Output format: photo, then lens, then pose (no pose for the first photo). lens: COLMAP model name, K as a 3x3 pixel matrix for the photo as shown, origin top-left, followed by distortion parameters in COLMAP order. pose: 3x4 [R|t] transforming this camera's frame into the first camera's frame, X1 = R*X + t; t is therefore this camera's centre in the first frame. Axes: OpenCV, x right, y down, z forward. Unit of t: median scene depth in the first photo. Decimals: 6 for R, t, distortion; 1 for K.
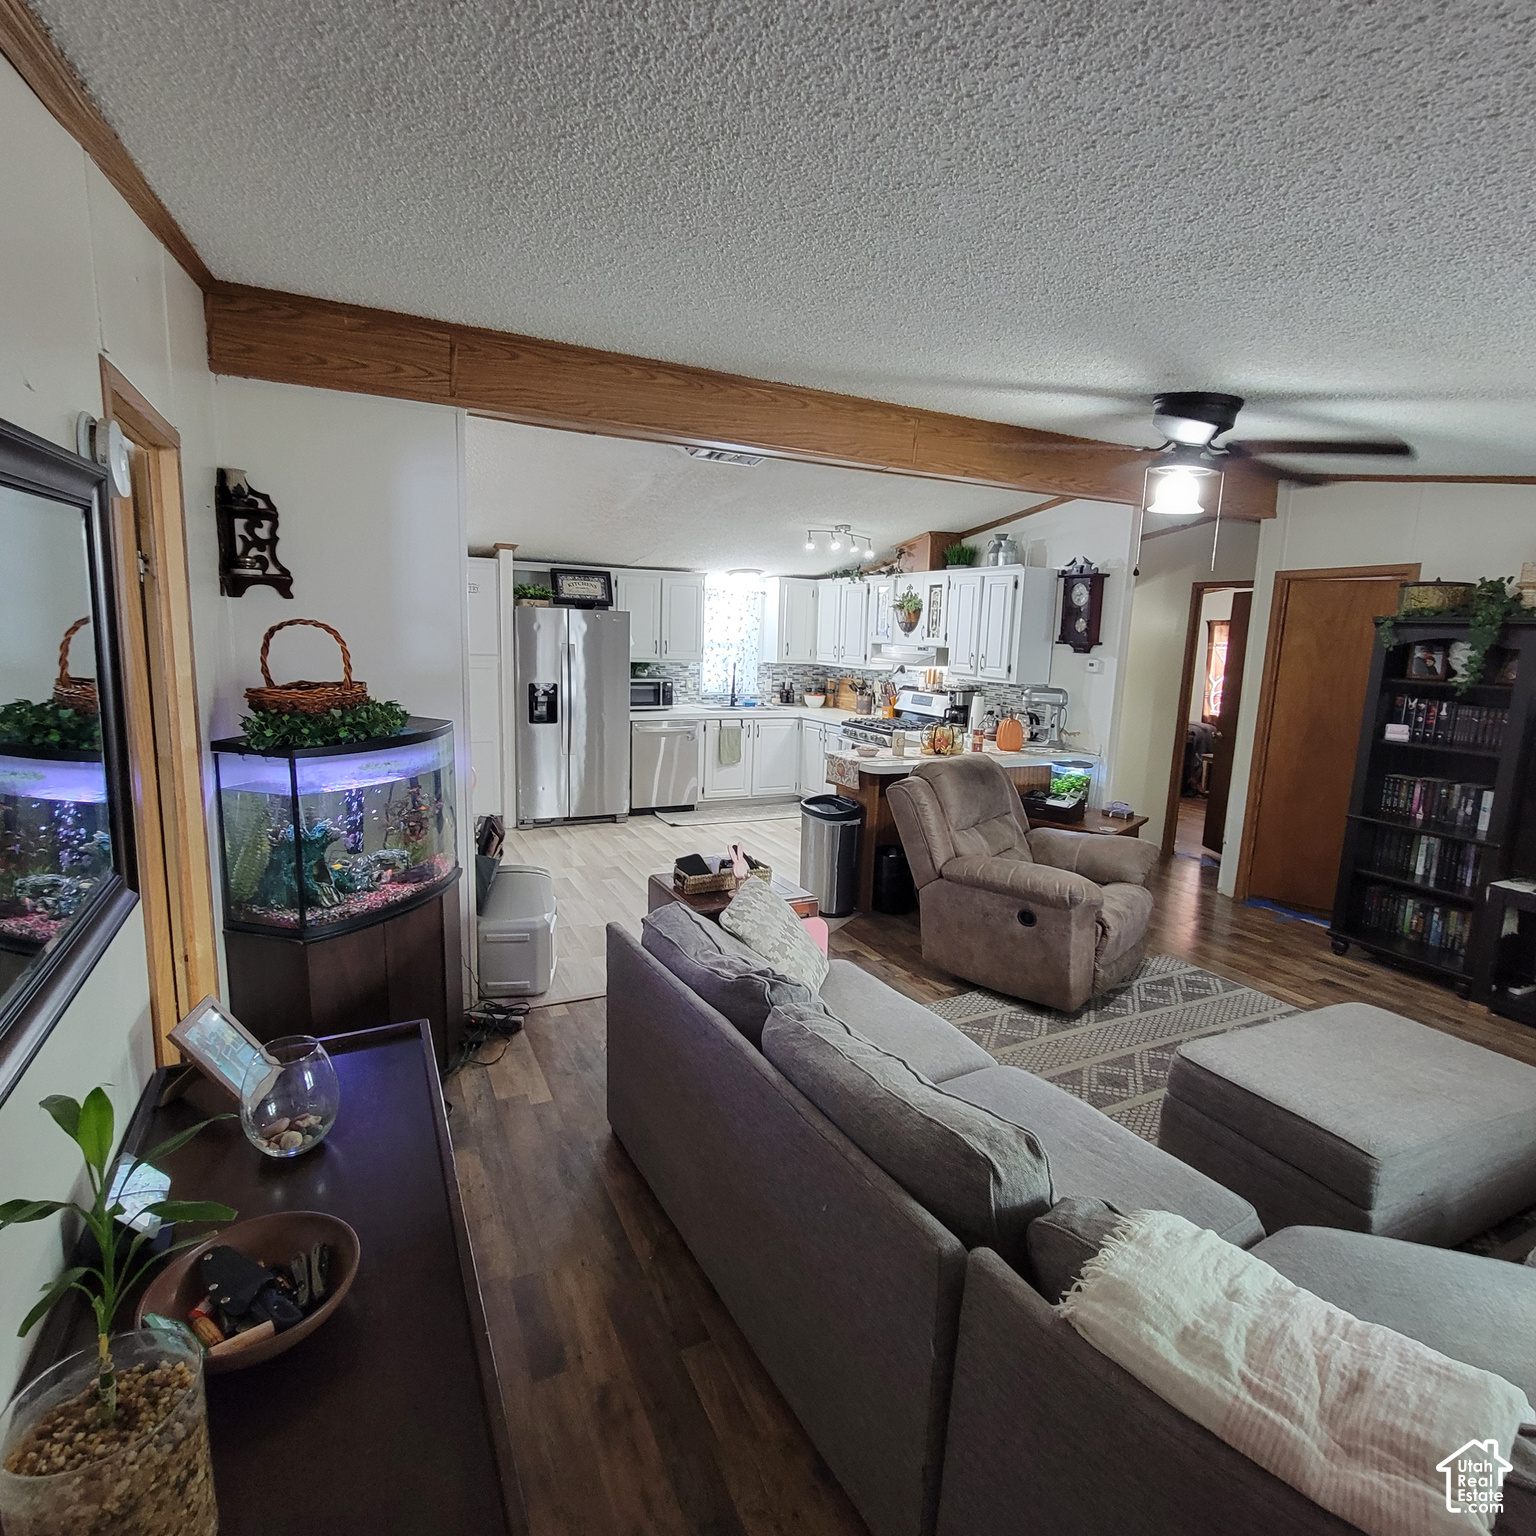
lens RADIAL K [[838.1, 0, 762.0], [0, 838.1, 760.2], [0, 0, 1]] dist [-0.008909, 0.003202]
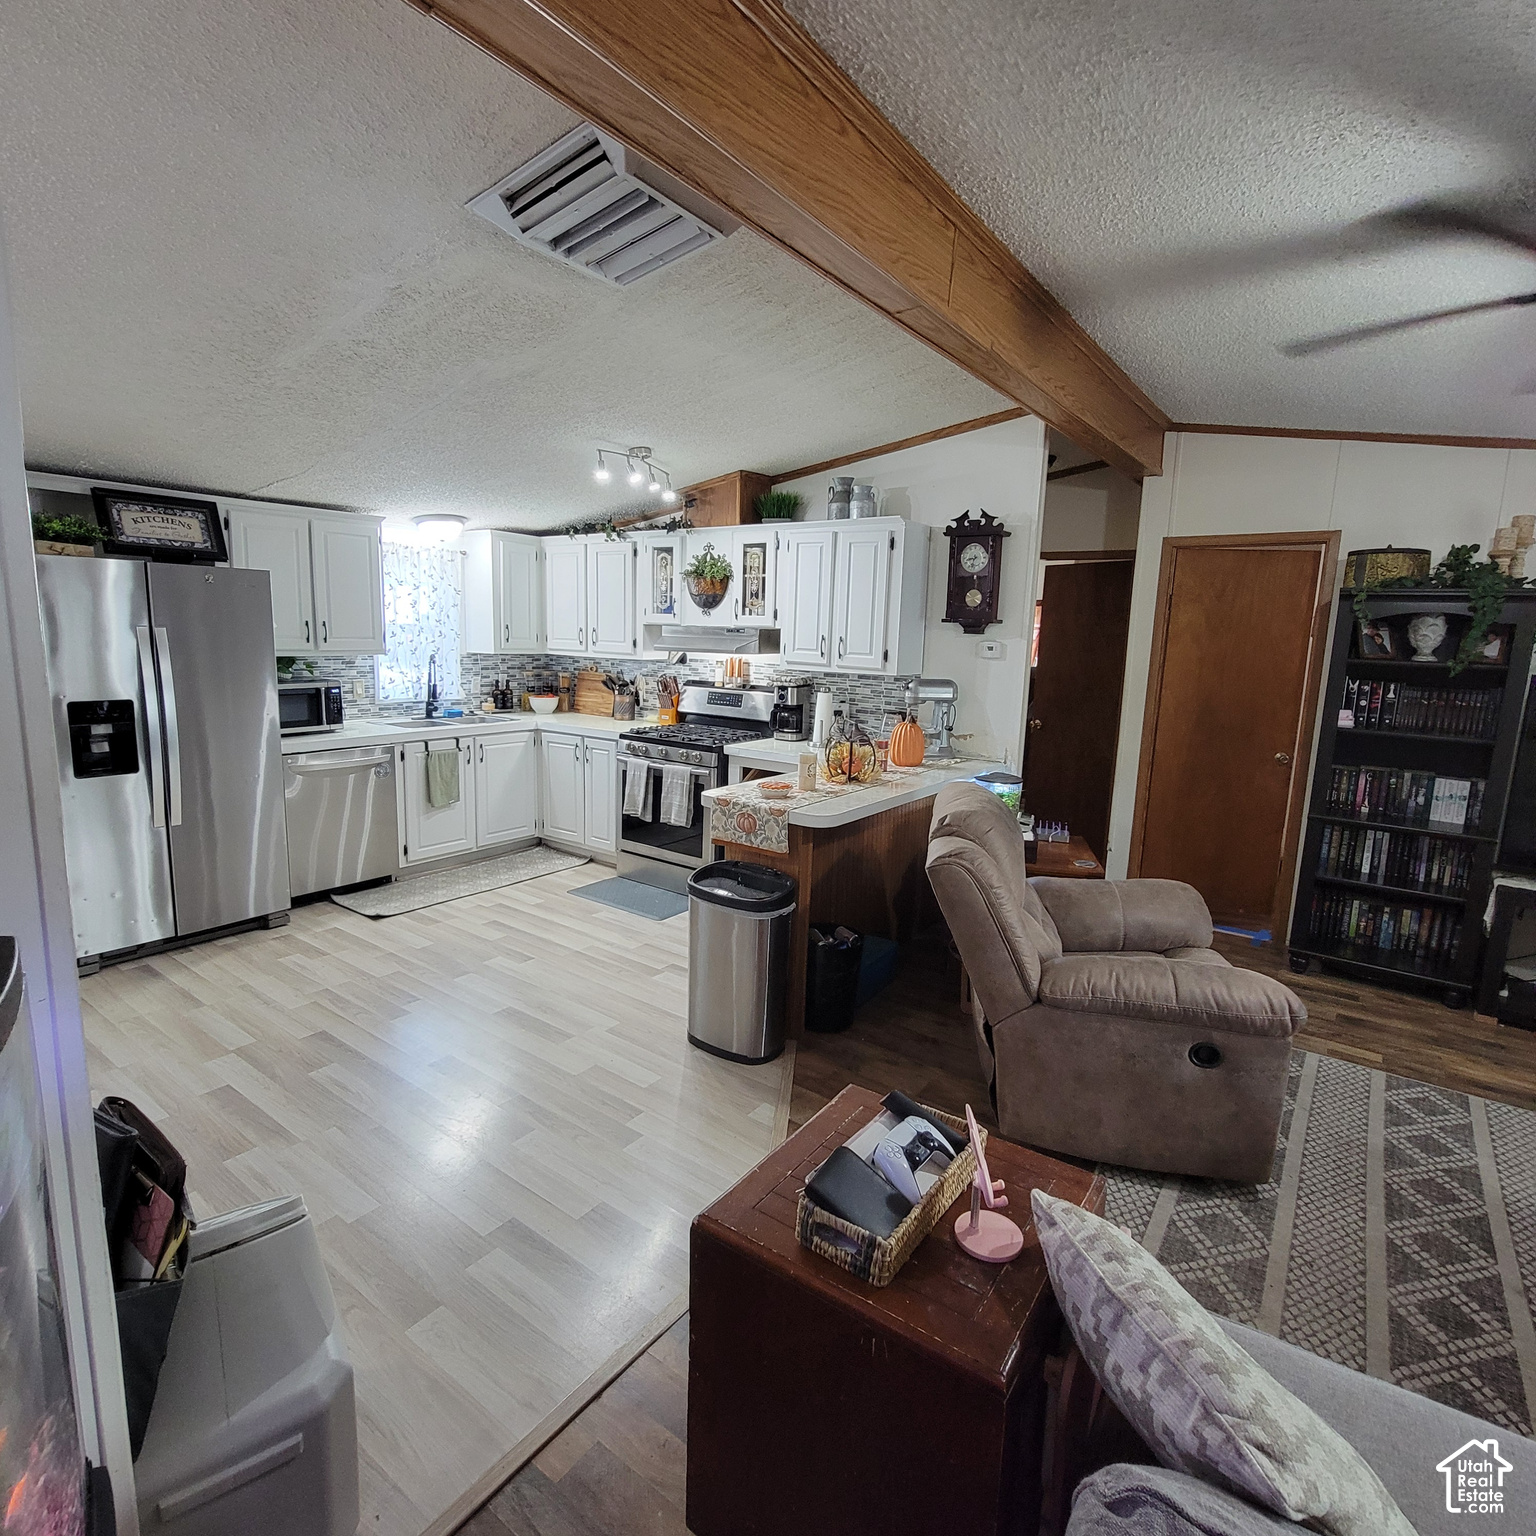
lens RADIAL K [[838.1, 0, 764.9], [0, 838.1, 761.5], [0, 0, 1]] dist [-0.008909, 0.003202]
pose [[0.882458, -0.079230, 0.463670, -0.160136], [0.070595, 0.996856, 0.035983, -0.049559], [-0.465063, 0.000979, 0.885277, 0.386854]]
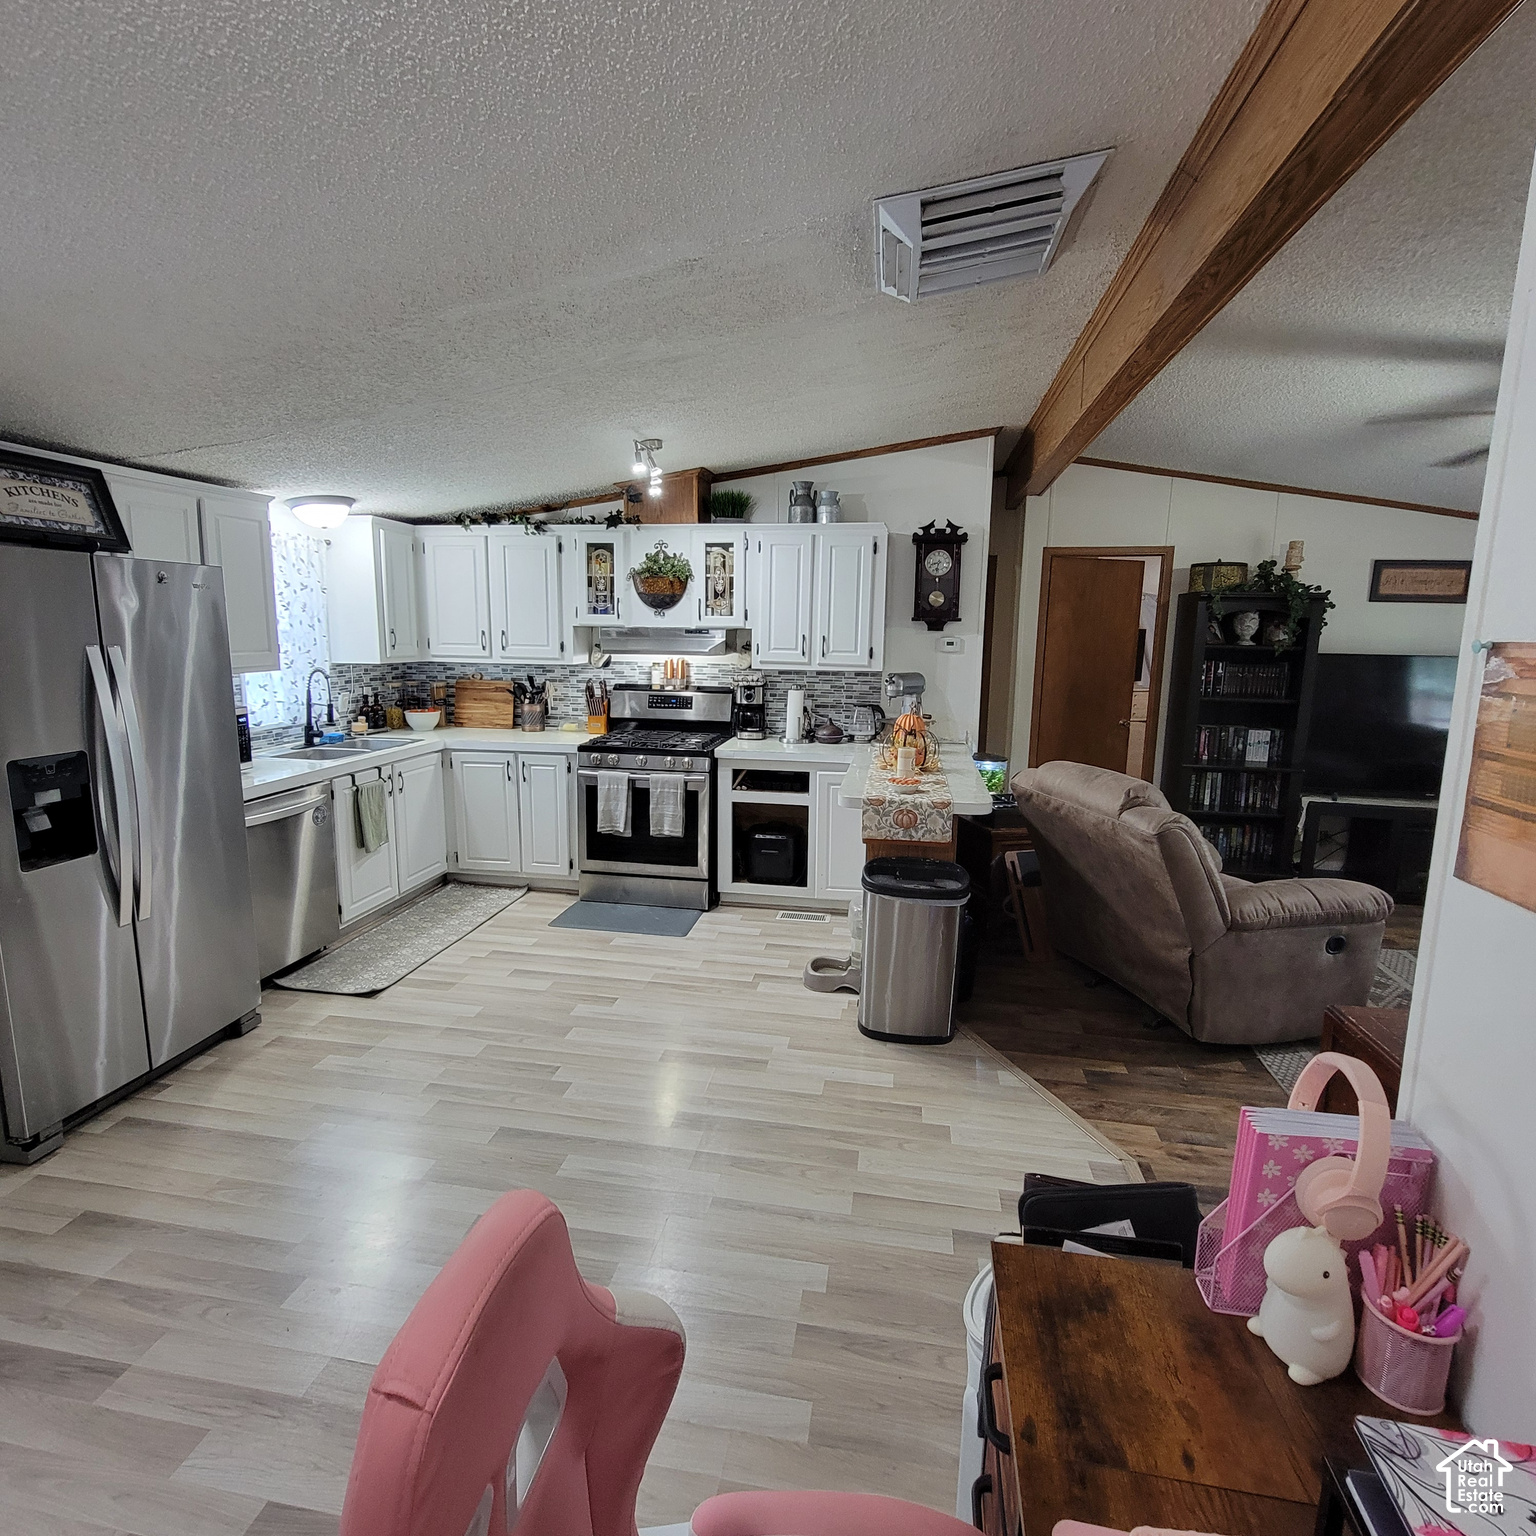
lens RADIAL K [[838.1, 0, 765.6], [0, 838.1, 761.6], [0, 0, 1]] dist [-0.008909, 0.003202]
pose [[0.581926, -0.152629, 0.798791, -0.430122], [0.129729, 0.987075, 0.094096, -0.096098], [-0.802828, 0.048869, 0.594205, 0.613928]]
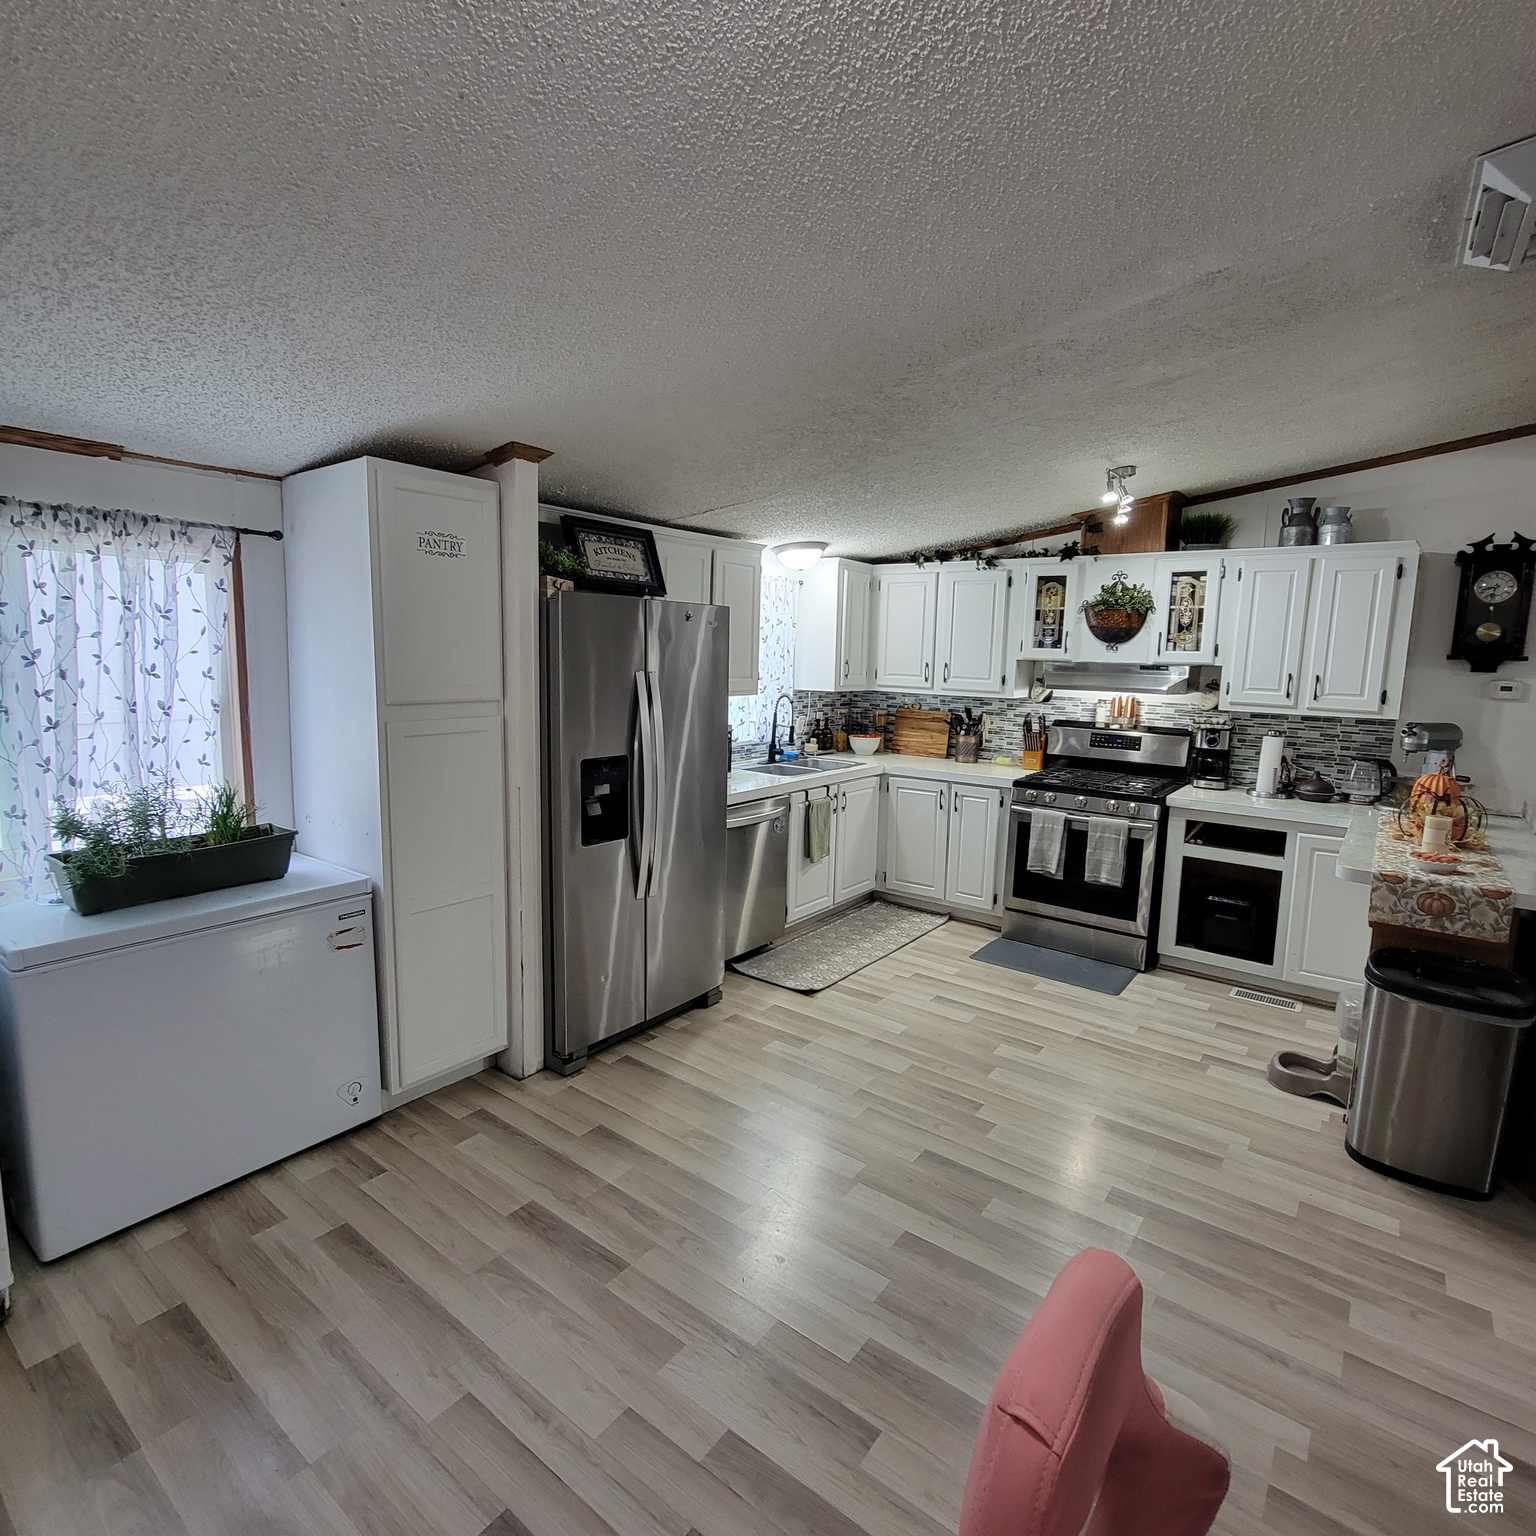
lens RADIAL K [[838.1, 0, 761.9], [0, 838.1, 761.8], [0, 0, 1]] dist [-0.008909, 0.003202]
pose [[0.894669, -0.069532, 0.441285, -0.452042], [0.073100, 0.997285, 0.008934, -0.101080], [-0.440708, 0.024266, 0.897322, 0.629281]]
